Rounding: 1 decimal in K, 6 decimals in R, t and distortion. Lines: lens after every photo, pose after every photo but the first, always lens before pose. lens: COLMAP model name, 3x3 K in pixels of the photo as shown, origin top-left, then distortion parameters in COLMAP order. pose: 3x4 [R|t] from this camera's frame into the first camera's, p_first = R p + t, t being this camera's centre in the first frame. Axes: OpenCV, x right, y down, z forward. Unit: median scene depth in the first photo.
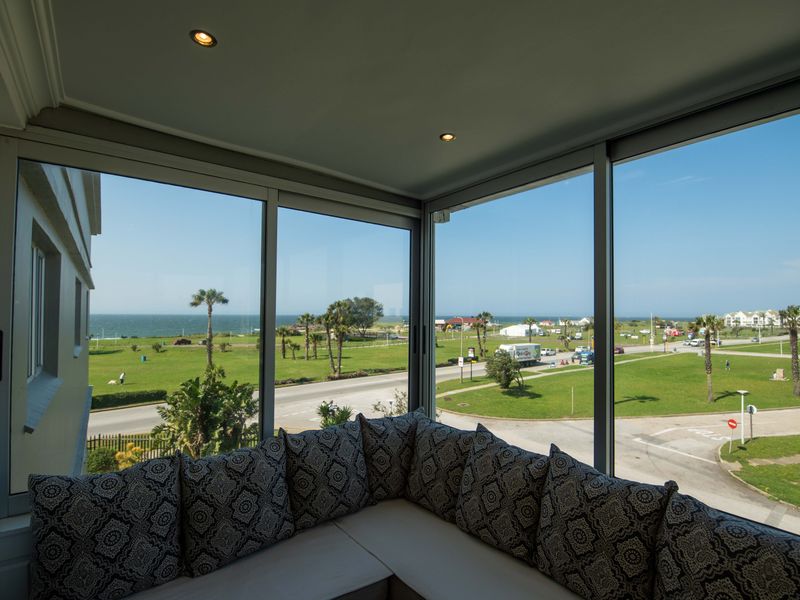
lens RADIAL K [[396.6, 0, 403.4], [0, 396.6, 307.2], [0, 0, 1]] dist [-0.010443, -0.000578]
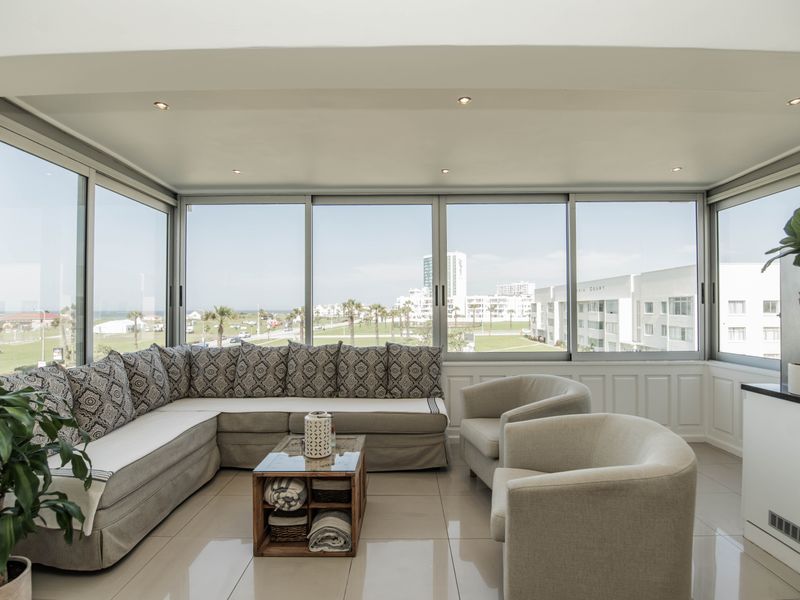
lens RADIAL K [[398.6, 0, 402.7], [0, 398.6, 305.6], [0, 0, 1]] dist [-0.013285, -0.007684]
pose [[0.610475, -0.002273, 0.792032, -0.032373], [-0.007545, 0.999934, 0.008686, 0.005588], [-0.792000, -0.011278, 0.610417, -0.025805]]
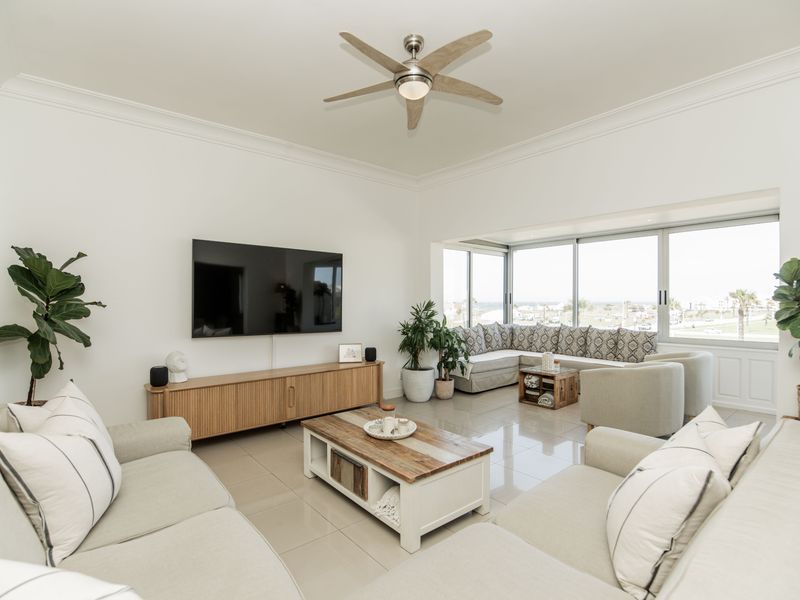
lens RADIAL K [[398.6, 0, 402.7], [0, 398.6, 305.6], [0, 0, 1]] dist [-0.013285, -0.007684]
pose [[0.998732, -0.009712, 0.049389, -0.045806], [0.008231, 0.999513, 0.030112, 0.002494], [-0.049657, -0.029668, 0.998326, -0.093553]]
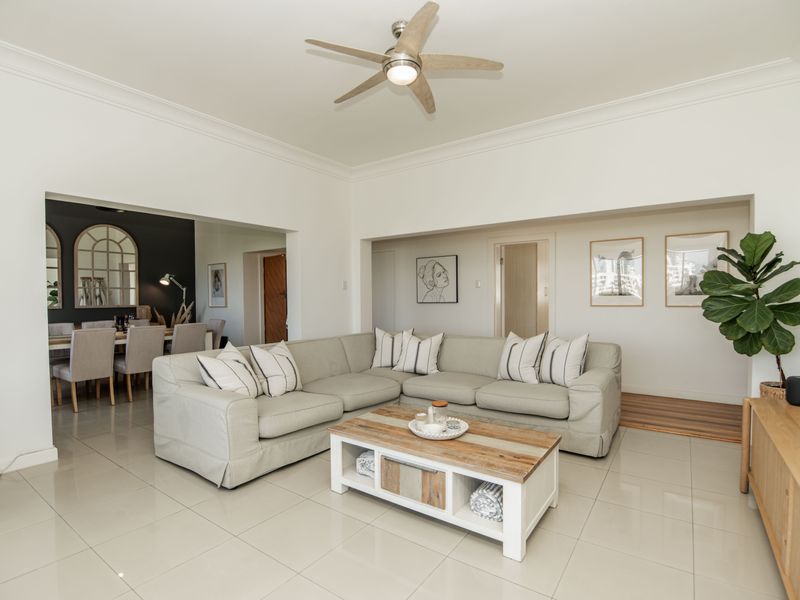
lens RADIAL K [[403.3, 0, 401.6], [0, 403.3, 305.1], [0, 0, 1]] dist [-0.021780, -0.001398]
pose [[-0.953716, 0.005269, -0.300661, -0.025205], [0.004944, 0.999986, 0.001845, 0.006069], [0.300667, 0.000273, -0.953729, 0.010388]]
